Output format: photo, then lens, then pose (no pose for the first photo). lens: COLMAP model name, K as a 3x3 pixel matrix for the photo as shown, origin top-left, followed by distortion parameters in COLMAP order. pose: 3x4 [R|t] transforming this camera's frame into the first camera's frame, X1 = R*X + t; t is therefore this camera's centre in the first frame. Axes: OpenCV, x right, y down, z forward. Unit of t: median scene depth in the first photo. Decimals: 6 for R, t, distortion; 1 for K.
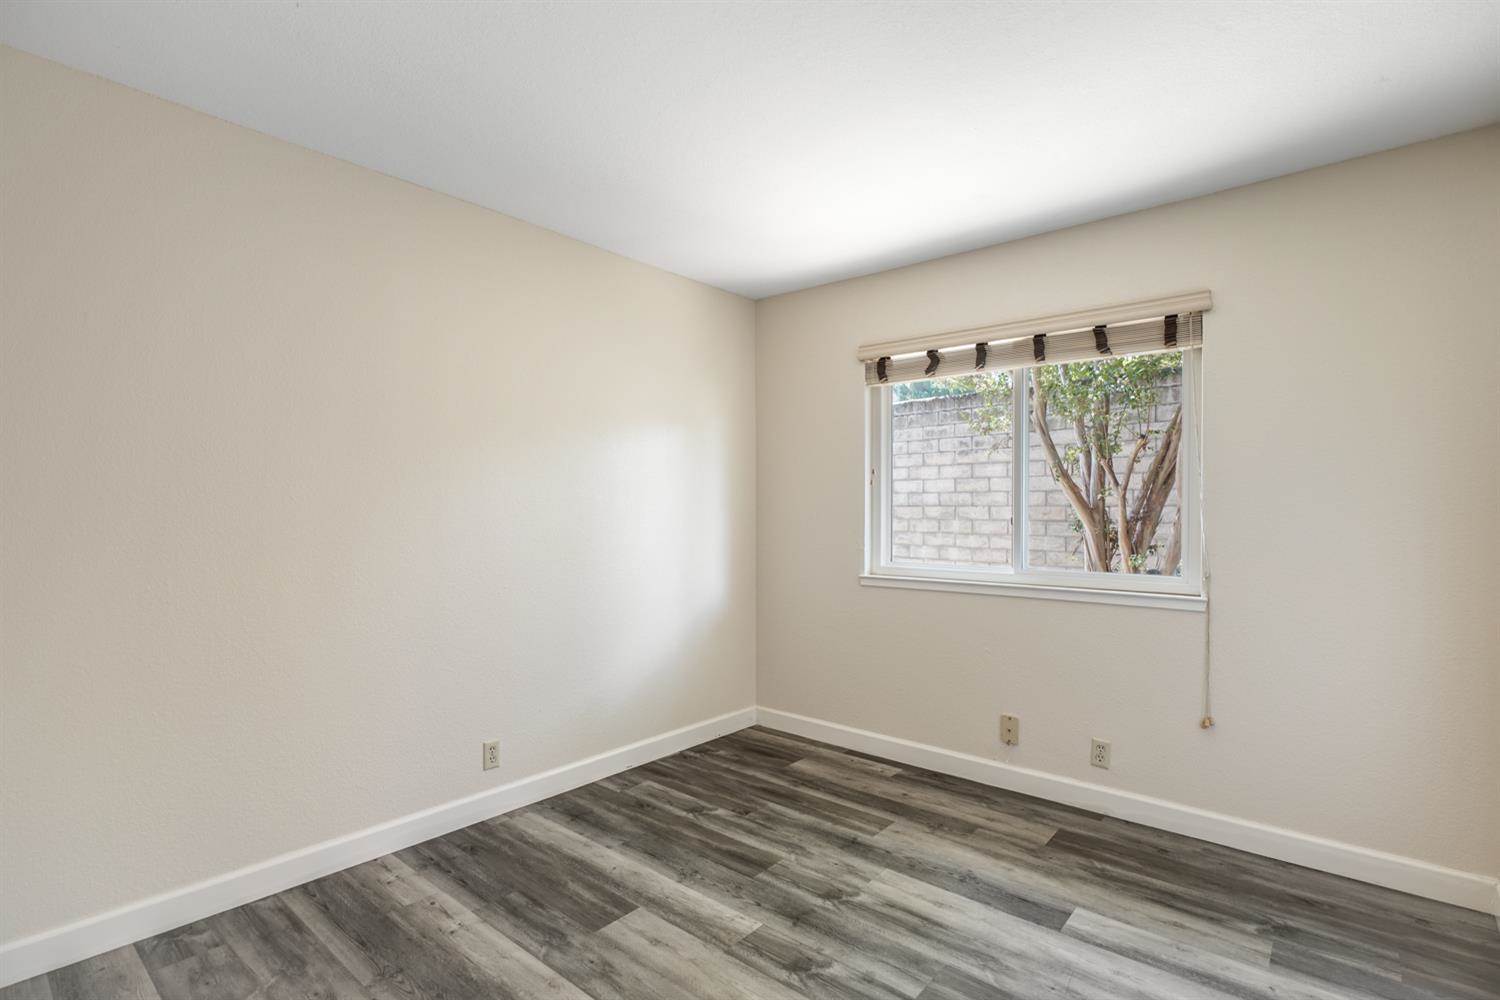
lens RADIAL K [[703.9, 0, 730.0], [0, 703.9, 516.1], [0, 0, 1]] dist [-0.010564, 0.000196]
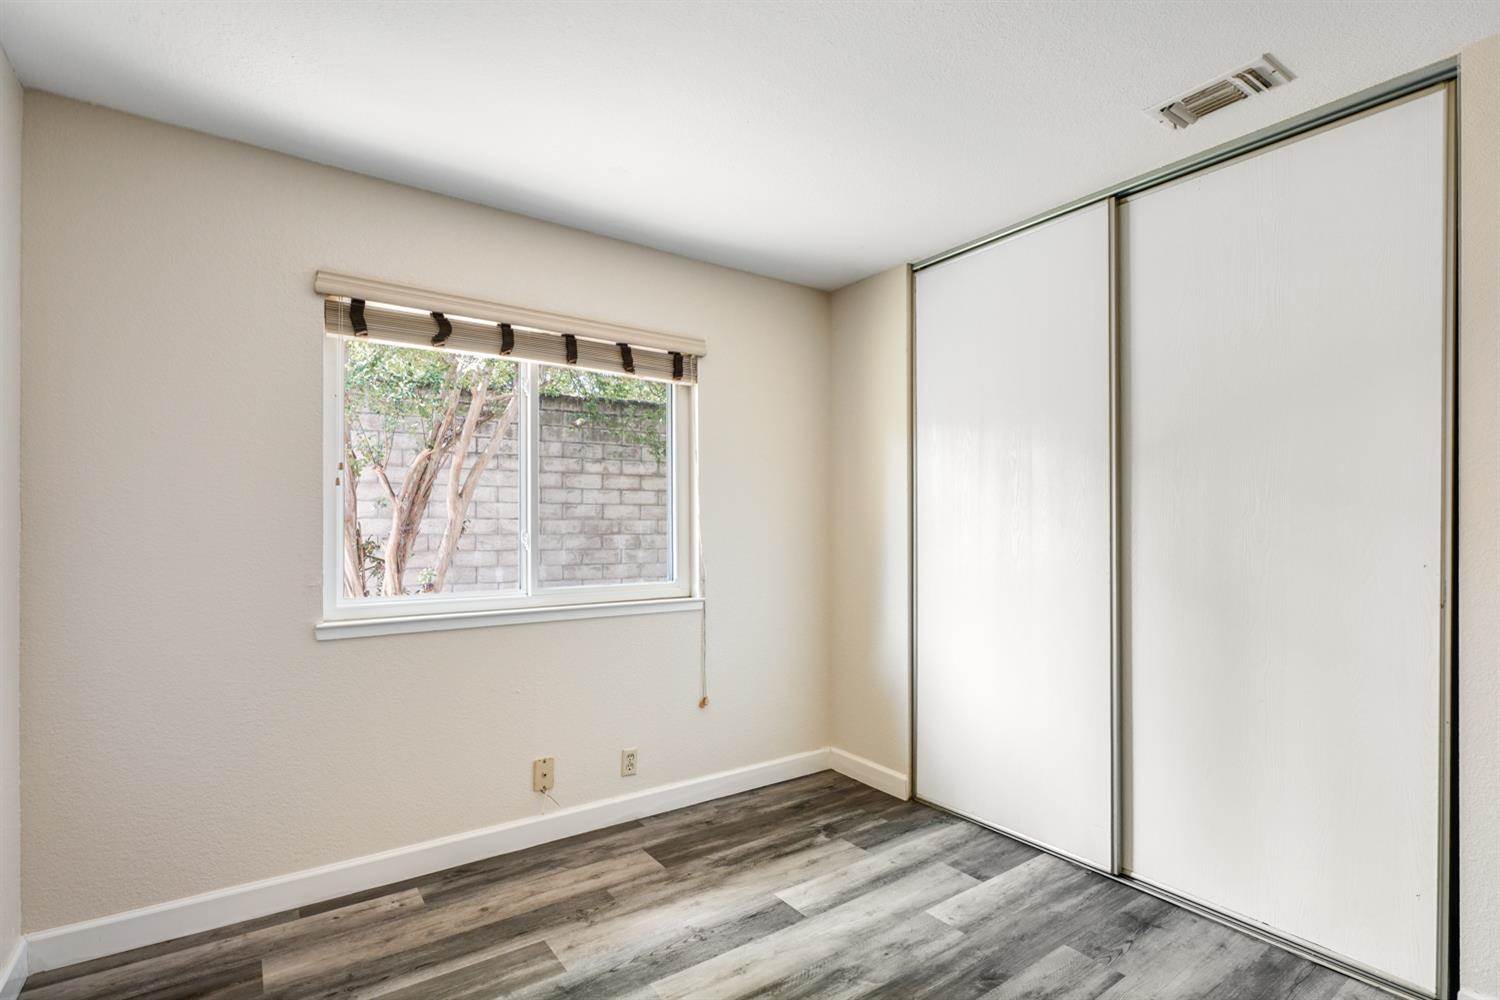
lens RADIAL K [[703.9, 0, 730.0], [0, 703.9, 516.1], [0, 0, 1]] dist [-0.010564, 0.000196]
pose [[0.248566, 0.008688, 0.968576, -0.454007], [0.009644, 0.999888, -0.011444, -0.006492], [-0.968567, 0.012186, 0.248454, 0.633389]]
